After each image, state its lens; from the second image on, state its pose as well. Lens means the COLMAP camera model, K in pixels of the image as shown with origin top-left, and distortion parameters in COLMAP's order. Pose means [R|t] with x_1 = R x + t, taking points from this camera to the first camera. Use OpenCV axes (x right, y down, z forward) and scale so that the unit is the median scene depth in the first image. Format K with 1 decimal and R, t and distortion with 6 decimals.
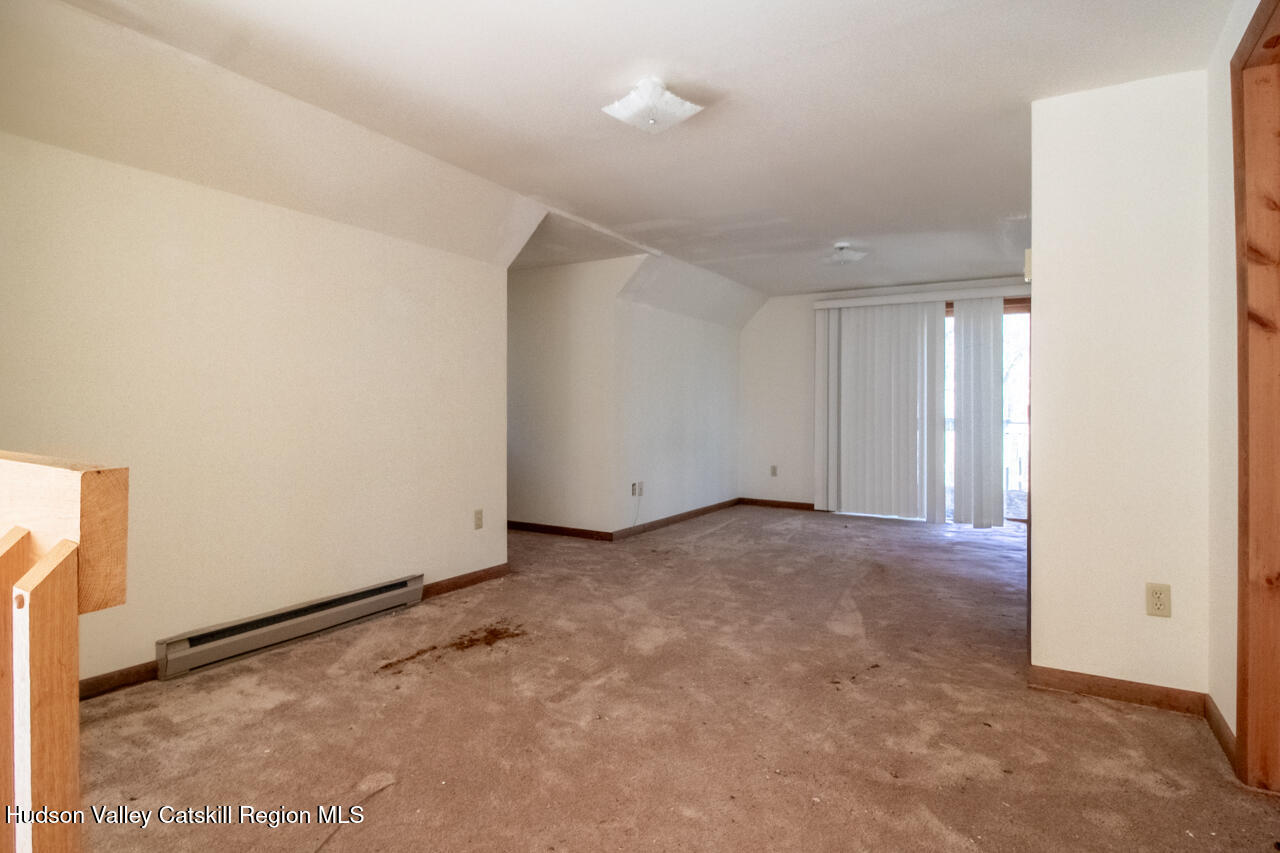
lens RADIAL K [[650.2, 0, 638.9], [0, 650.2, 401.2], [0, 0, 1]] dist [-0.003819, -0.000360]
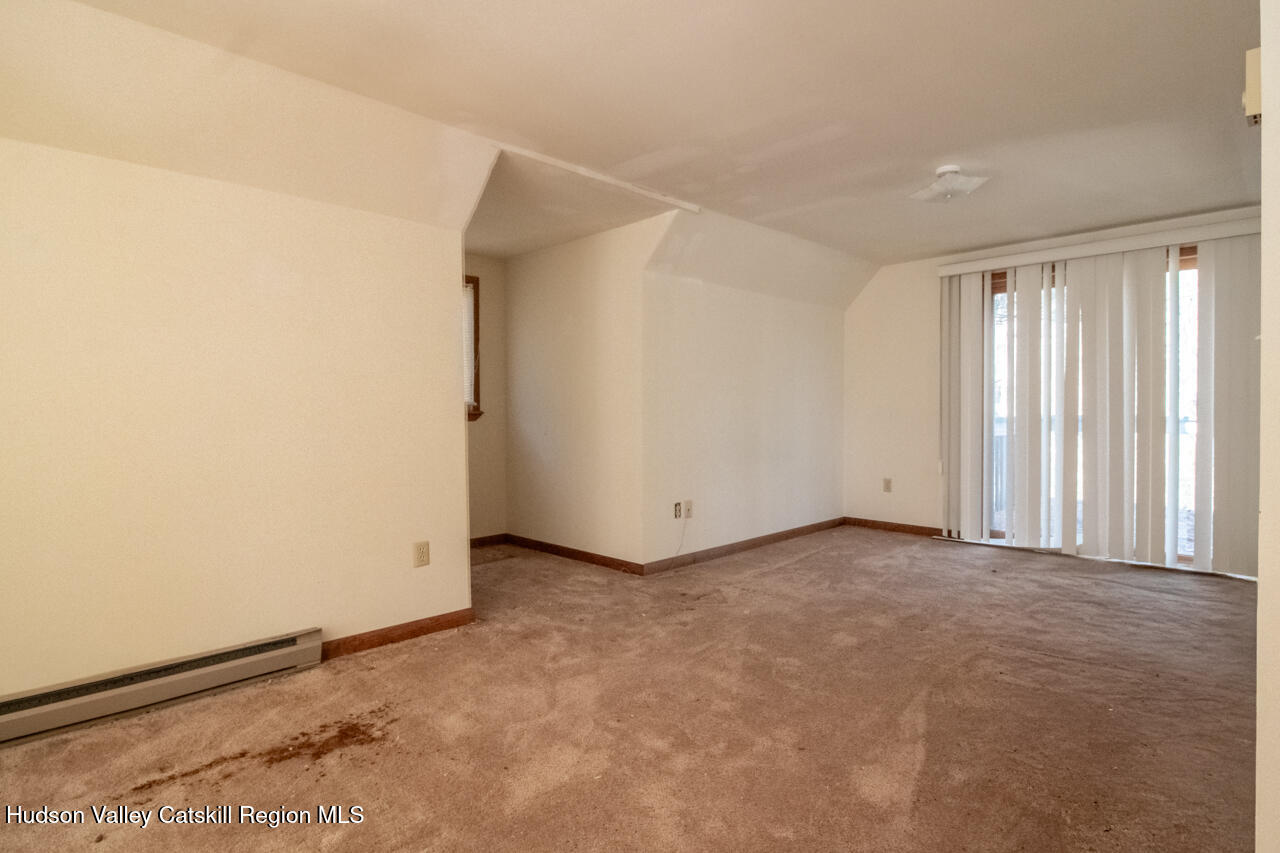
lens RADIAL K [[646.6, 0, 636.1], [0, 646.6, 419.7], [0, 0, 1]] dist [0.003960, -0.012389]
pose [[0.970963, -0.008324, -0.239086, 0.195592], [0.015011, 0.999545, 0.026160, 0.003046], [0.238760, -0.028989, 0.970646, 0.313754]]
